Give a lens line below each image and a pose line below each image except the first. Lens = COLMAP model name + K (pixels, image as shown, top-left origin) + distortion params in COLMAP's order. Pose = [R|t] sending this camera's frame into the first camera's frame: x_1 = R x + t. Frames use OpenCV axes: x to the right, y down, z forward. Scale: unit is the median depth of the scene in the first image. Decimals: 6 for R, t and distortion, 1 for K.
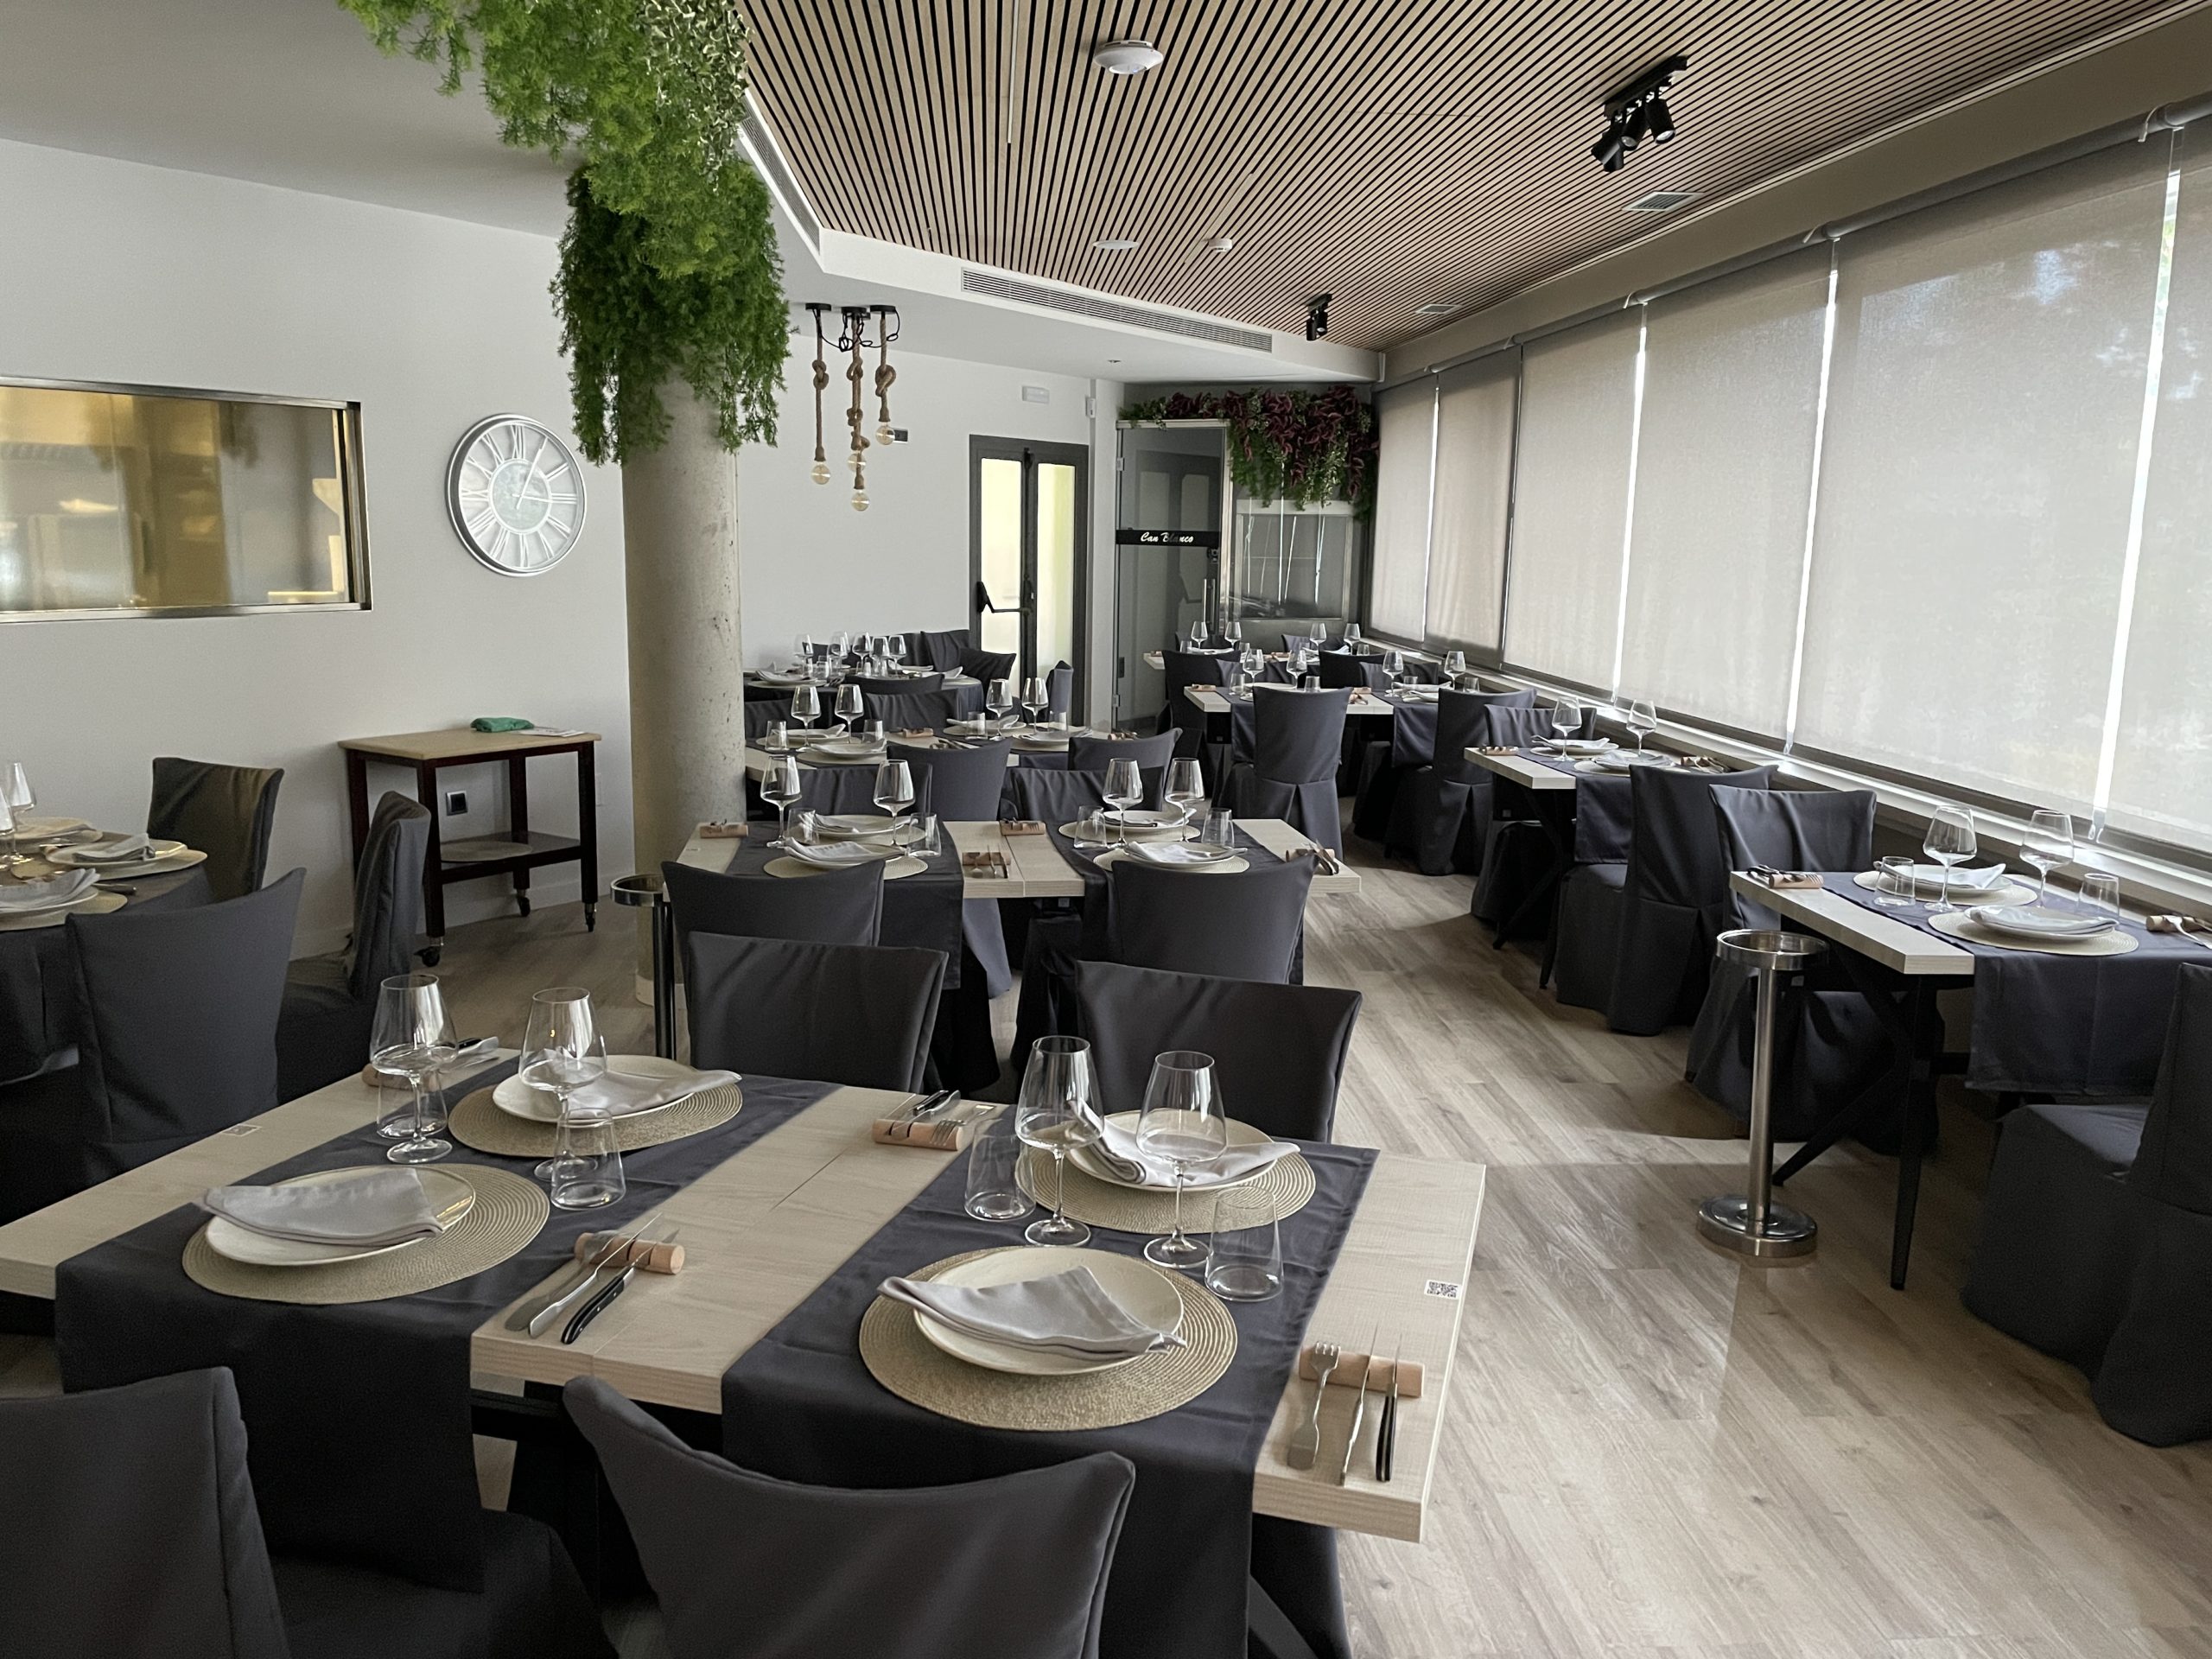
lens RADIAL K [[1661.3, 0, 1128.9], [0, 1661.3, 823.1], [0, 0, 1]] dist [0.082109, -0.105306]
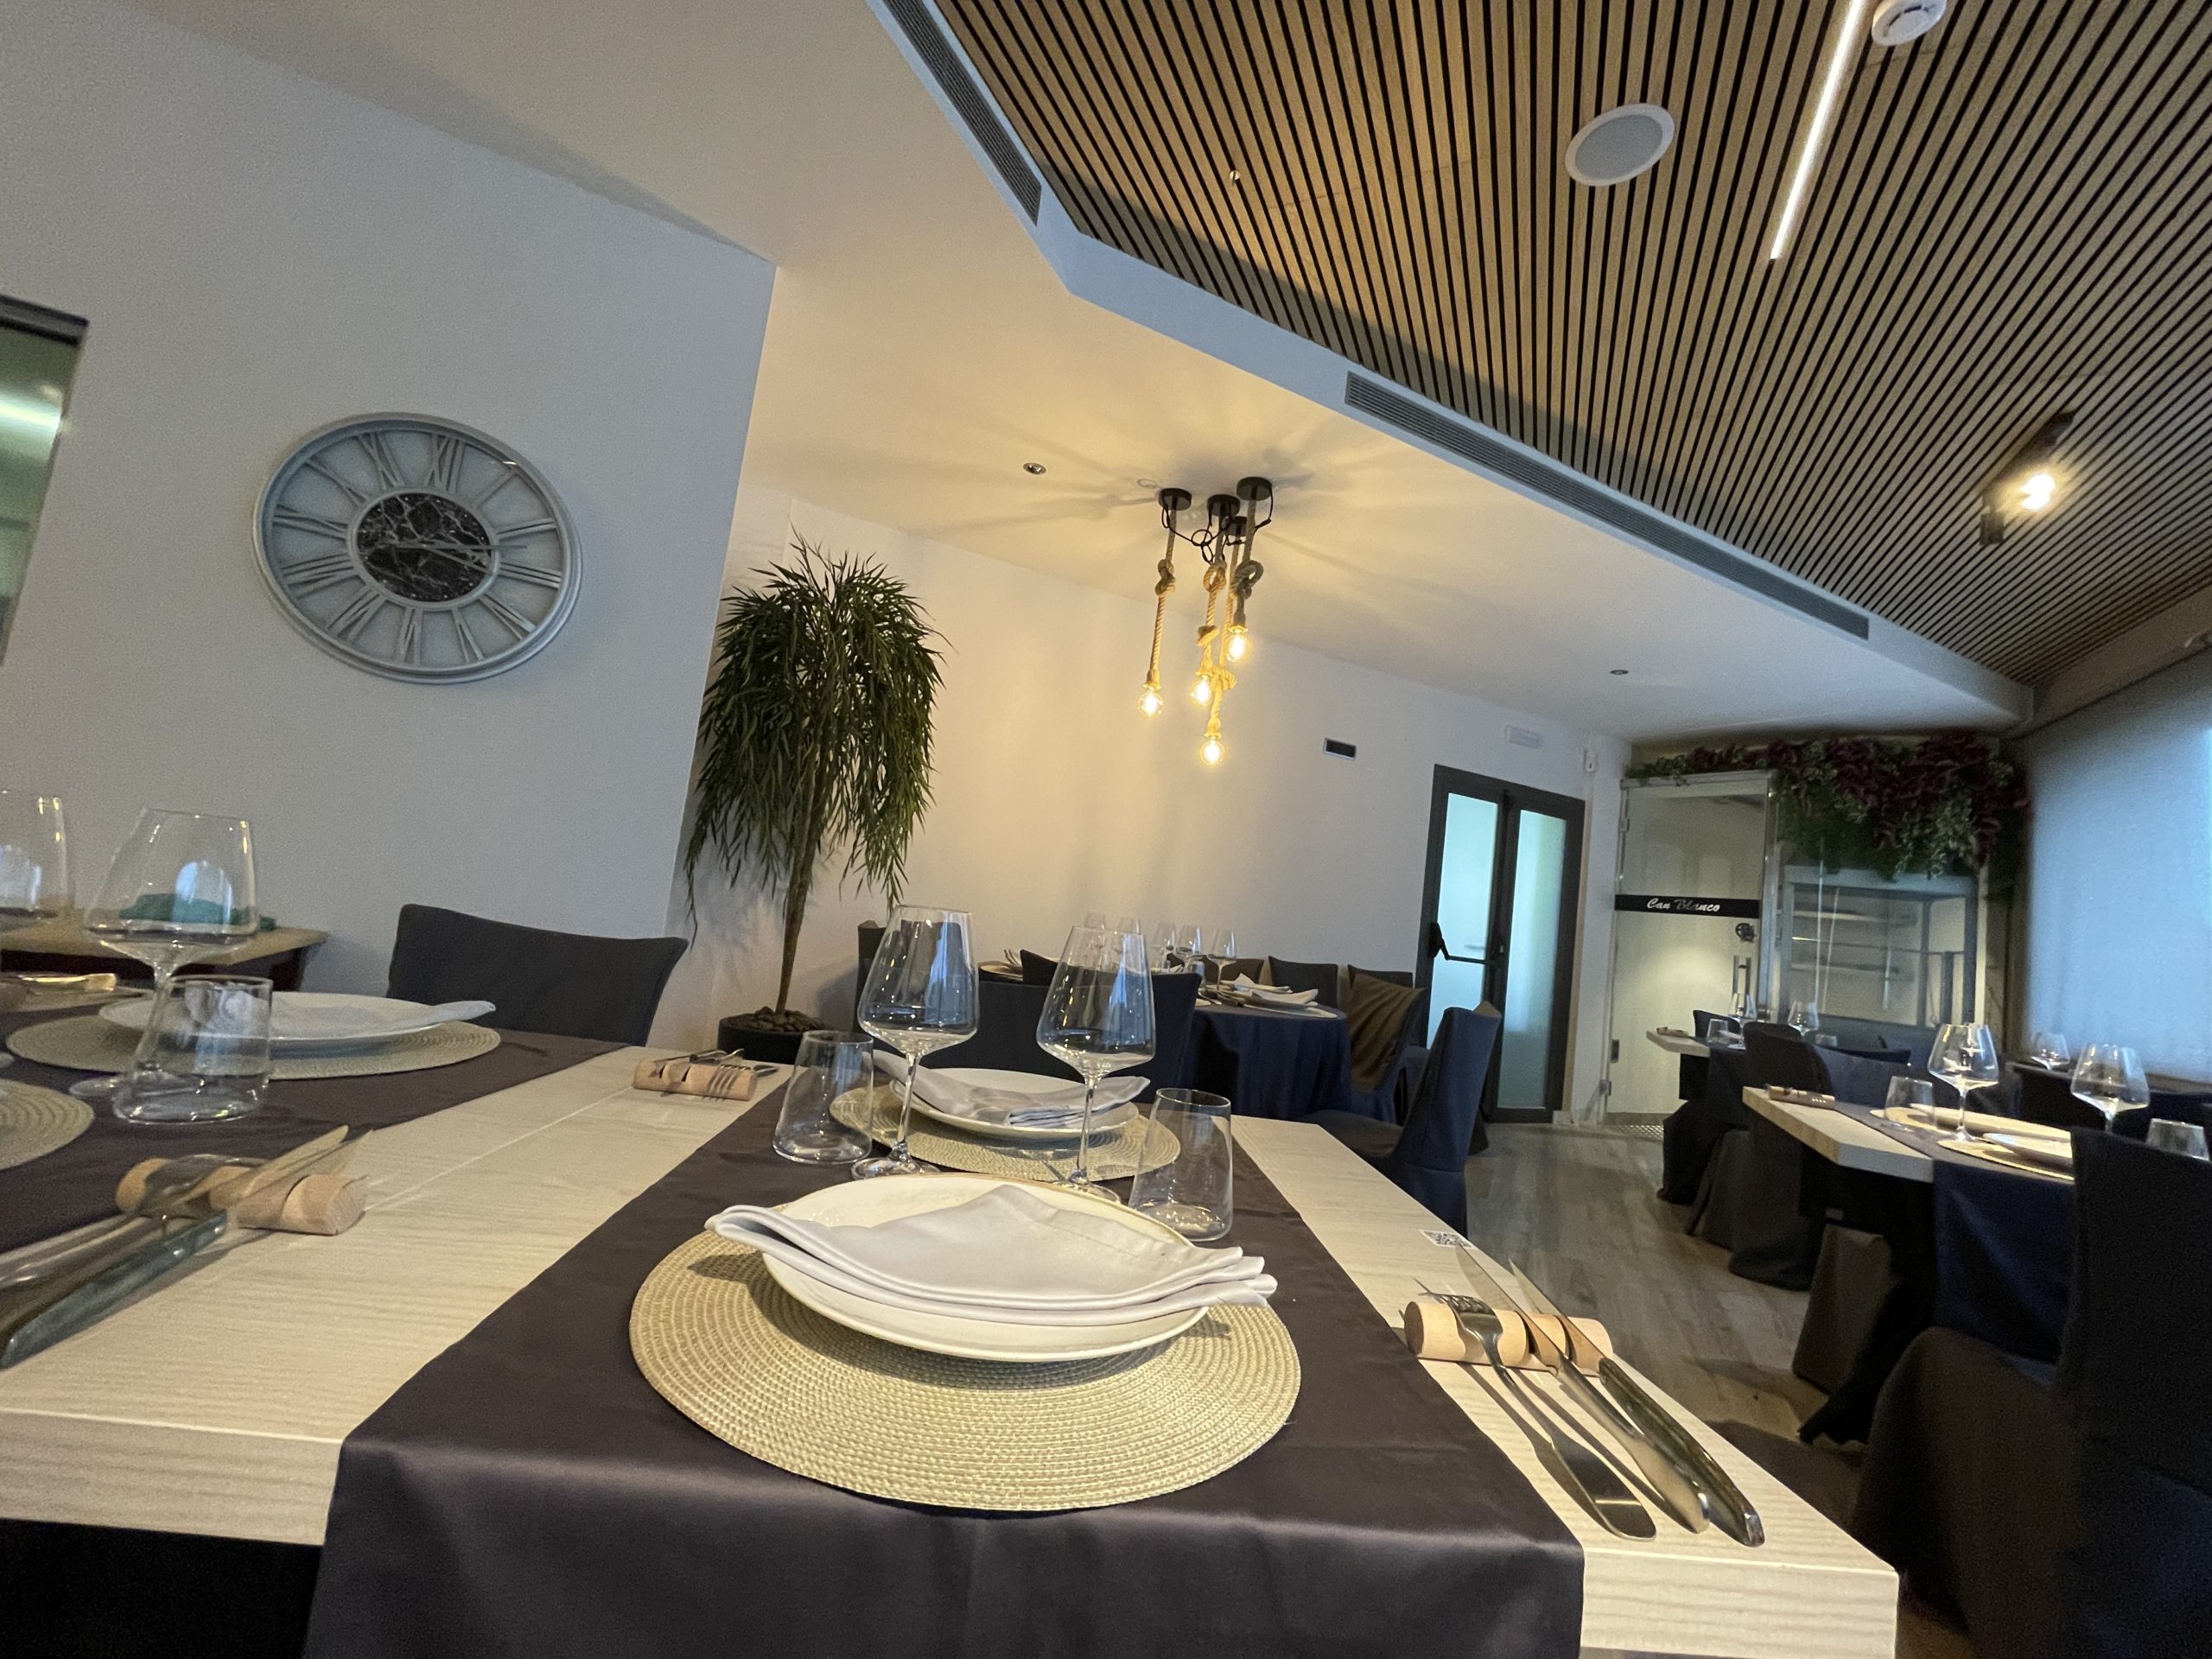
lens RADIAL K [[891.8, 0, 1098.4], [0, 891.8, 823.5], [0, 0, 1]] dist [-0.008194, 0.002099]
pose [[0.853629, 0.035130, -0.519695, 0.005096], [-0.193709, 0.947575, -0.254125, -0.076078], [0.483522, 0.317598, 0.815682, 0.972018]]
